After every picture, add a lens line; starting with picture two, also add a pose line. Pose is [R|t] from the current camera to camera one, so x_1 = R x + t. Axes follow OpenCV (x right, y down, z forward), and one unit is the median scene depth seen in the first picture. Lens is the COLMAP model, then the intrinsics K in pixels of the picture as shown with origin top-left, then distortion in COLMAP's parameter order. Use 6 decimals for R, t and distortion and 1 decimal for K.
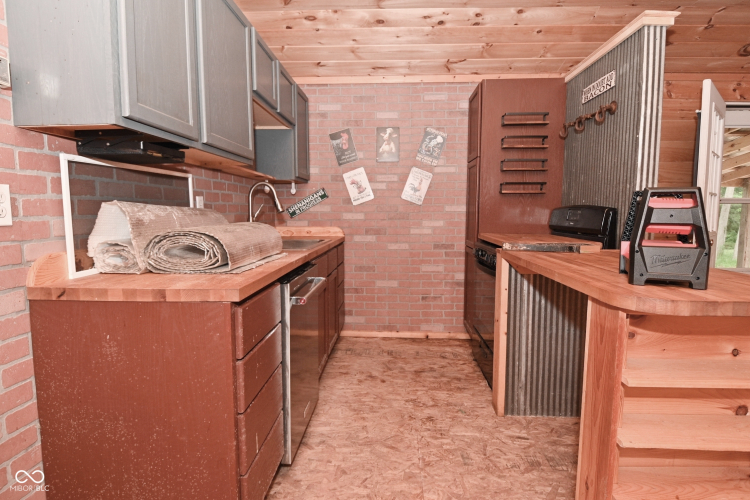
lens RADIAL K [[396.0, 0, 372.9], [0, 396.0, 241.7], [0, 0, 1]] dist [0.019510, -0.026739]
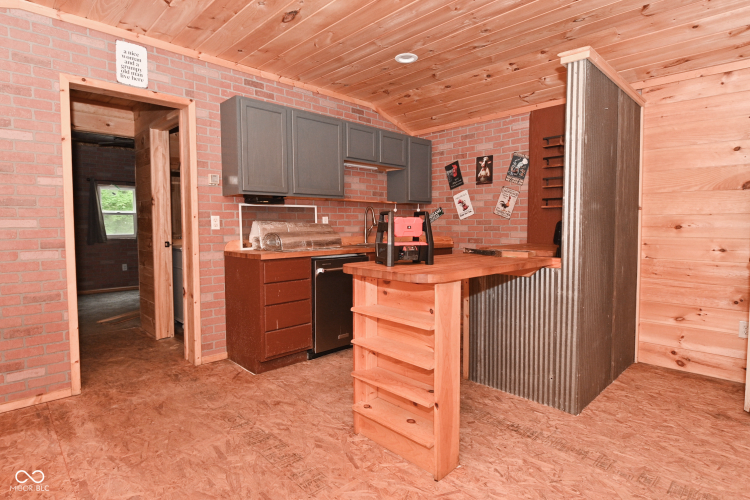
lens RADIAL K [[396.0, 0, 372.9], [0, 396.0, 241.7], [0, 0, 1]] dist [0.019510, -0.026739]
pose [[0.733553, 0.024188, -0.679202, 0.630054], [-0.048376, 0.998690, -0.016682, 0.014392], [0.677909, 0.045094, 0.733762, -0.130150]]
